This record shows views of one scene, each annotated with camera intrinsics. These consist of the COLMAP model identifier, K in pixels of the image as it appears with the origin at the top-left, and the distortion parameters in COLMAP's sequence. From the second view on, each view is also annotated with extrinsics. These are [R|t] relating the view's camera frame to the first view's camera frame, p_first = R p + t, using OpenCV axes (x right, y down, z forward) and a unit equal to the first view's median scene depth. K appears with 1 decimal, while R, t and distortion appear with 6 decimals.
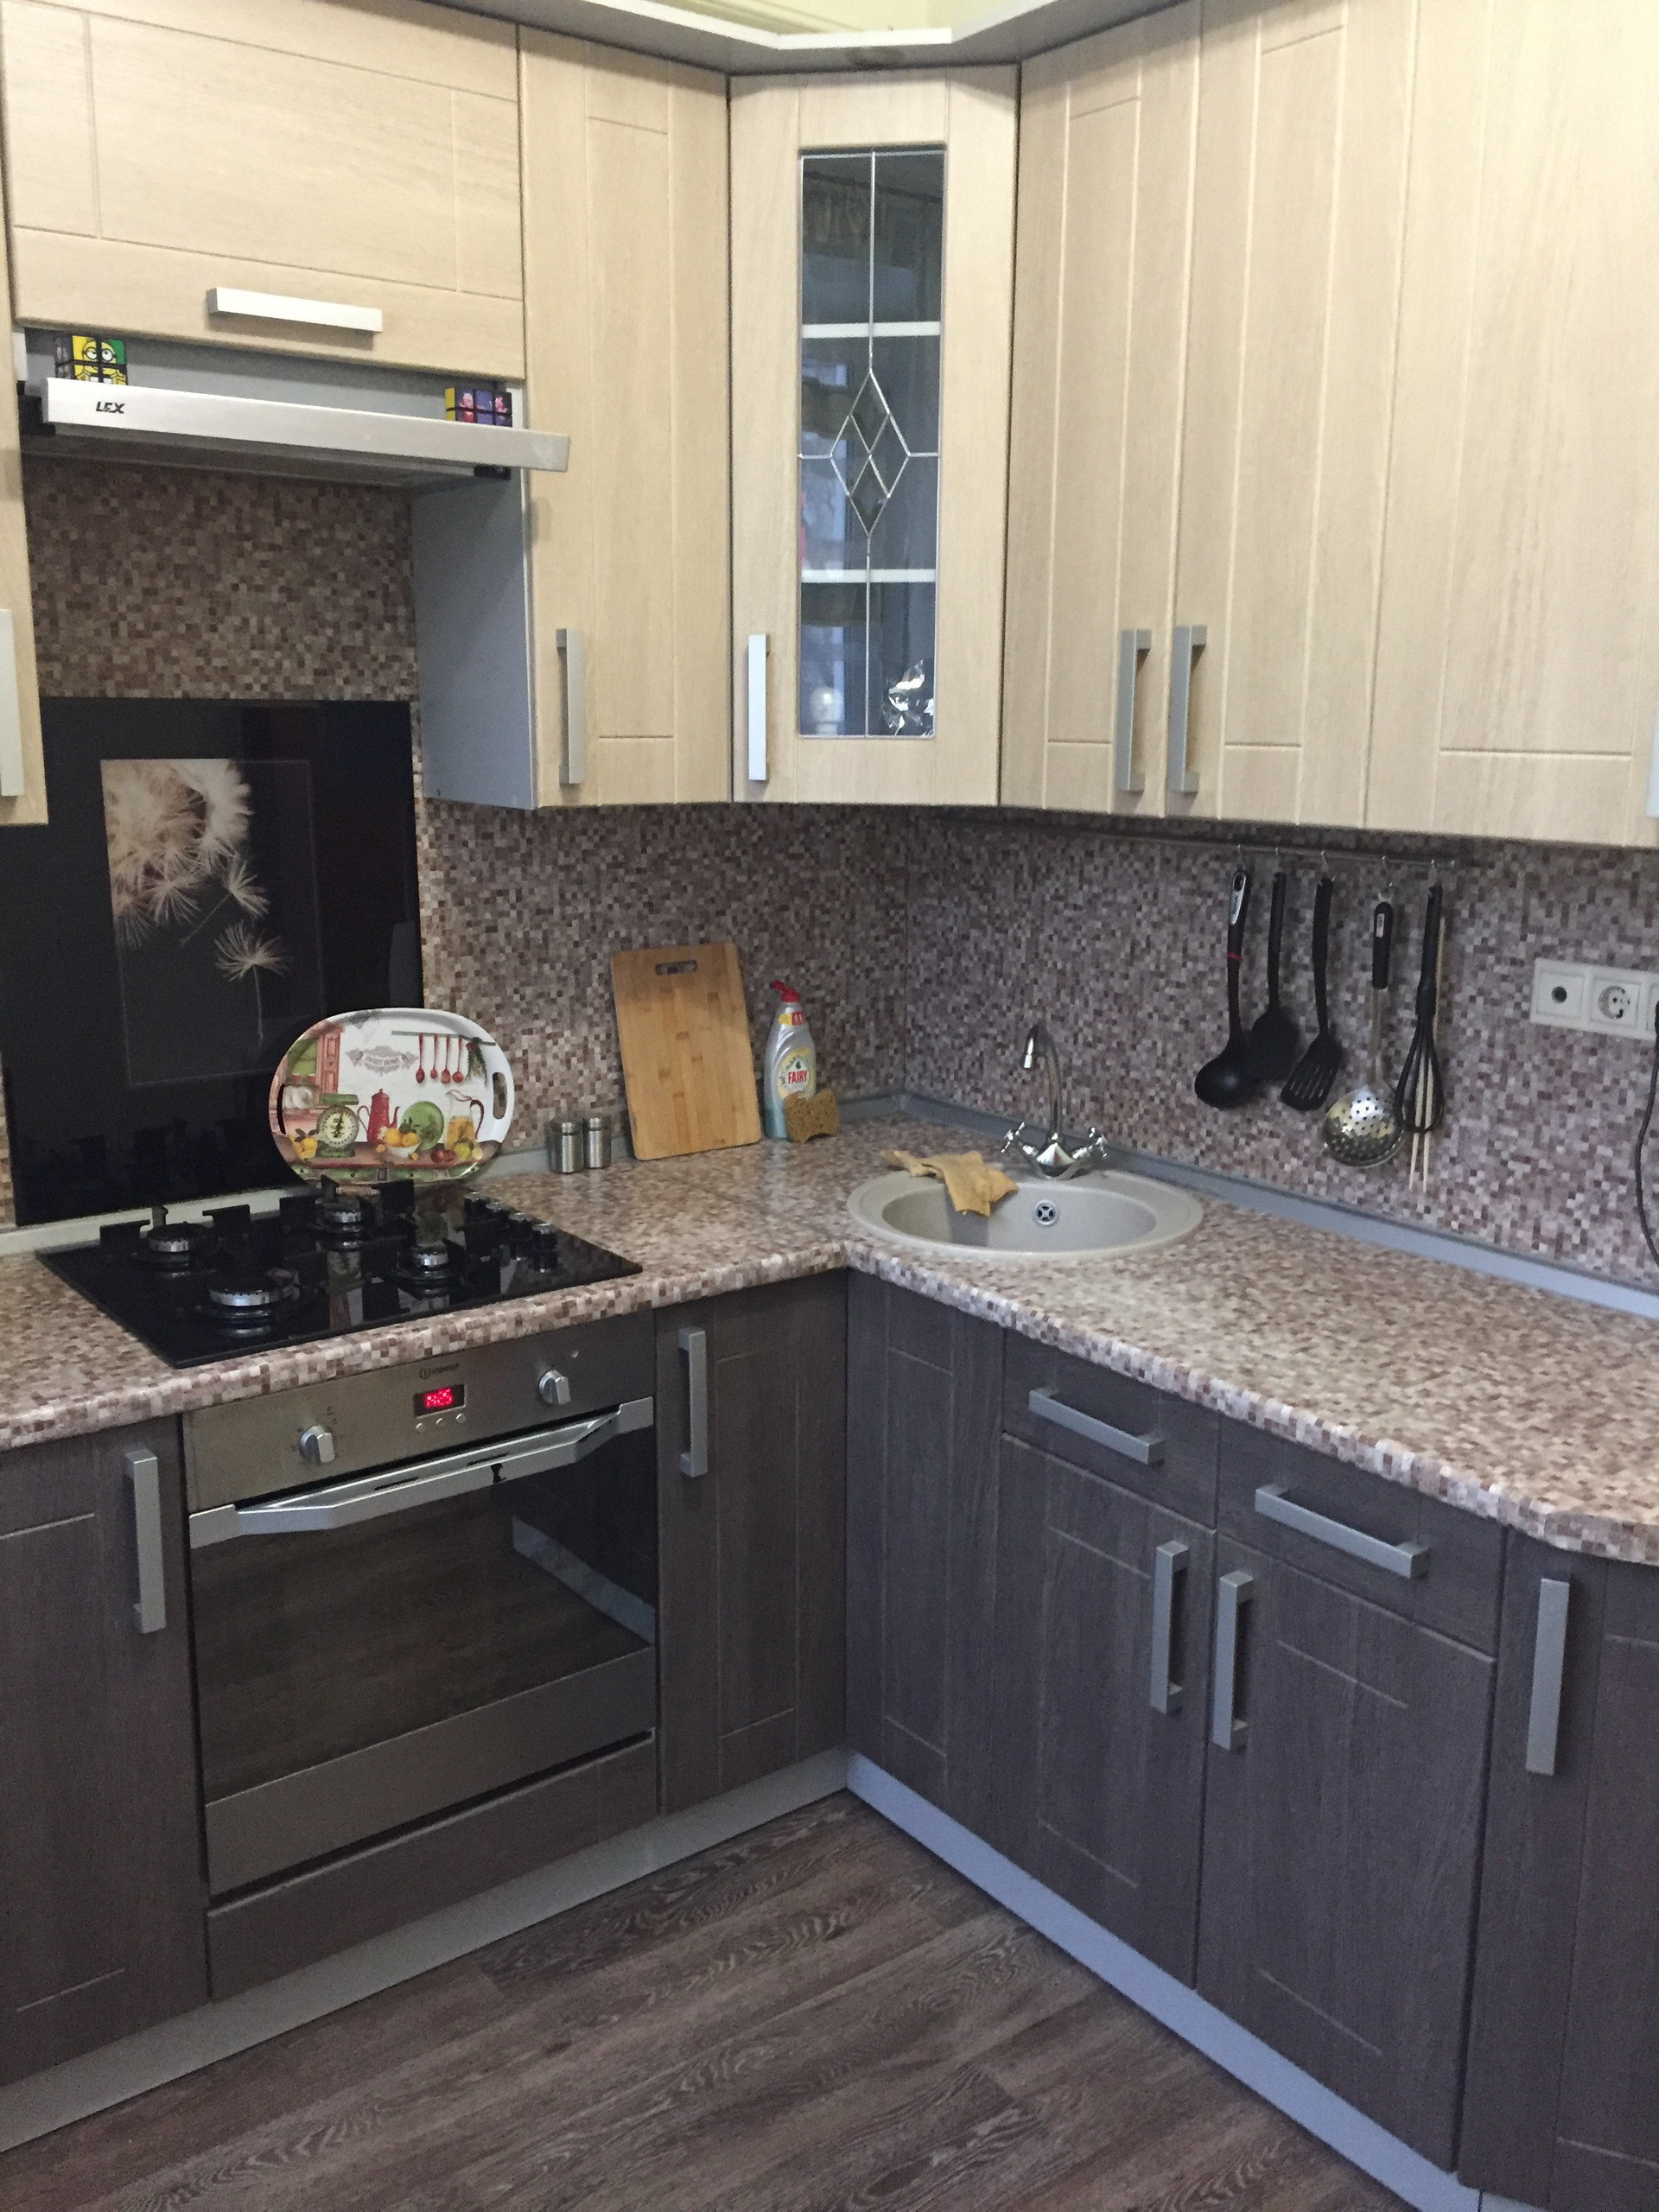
lens RADIAL K [[1885.2, 0, 843.2], [0, 1885.2, 1105.6], [0, 0, 1]] dist [0.083048, -0.083736]
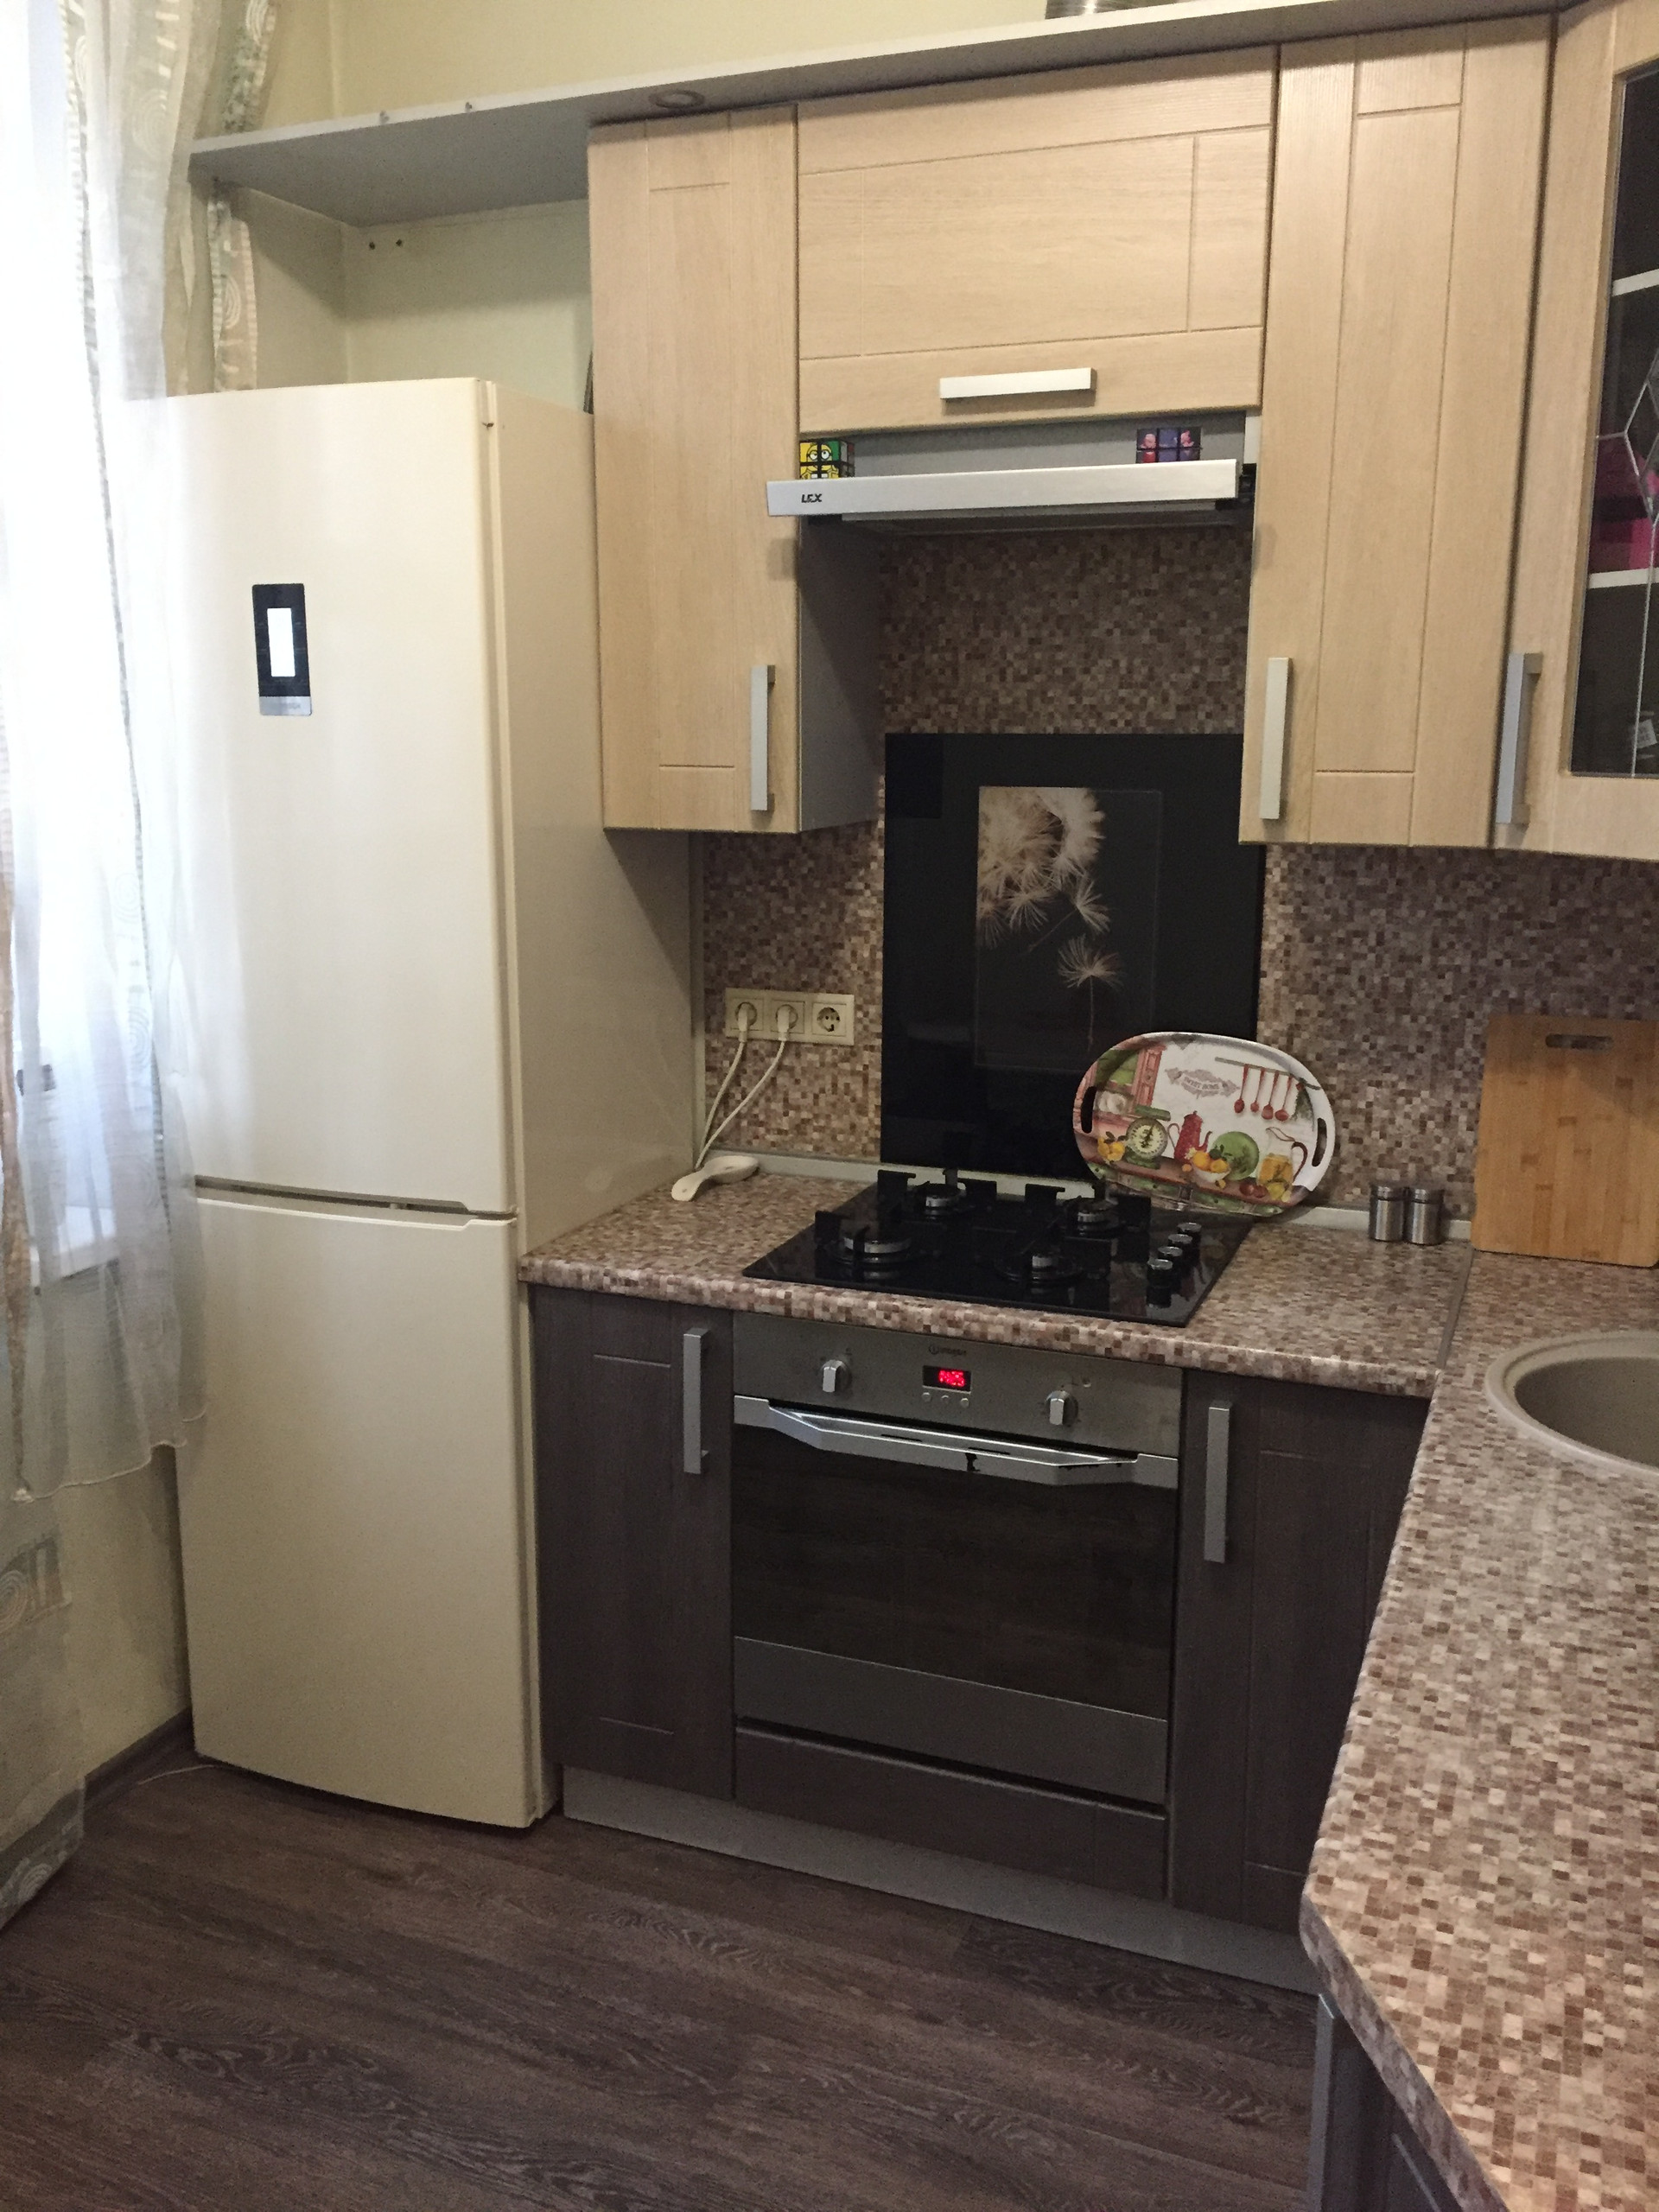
lens RADIAL K [[1885.2, 0, 830.5], [0, 1885.2, 1104.7], [0, 0, 1]] dist [0.083048, -0.083736]
pose [[0.522722, 0.165894, -0.836206, 0.561694], [-0.181625, 0.980035, 0.080893, -0.065161], [0.832931, 0.109591, 0.542416, 0.307304]]
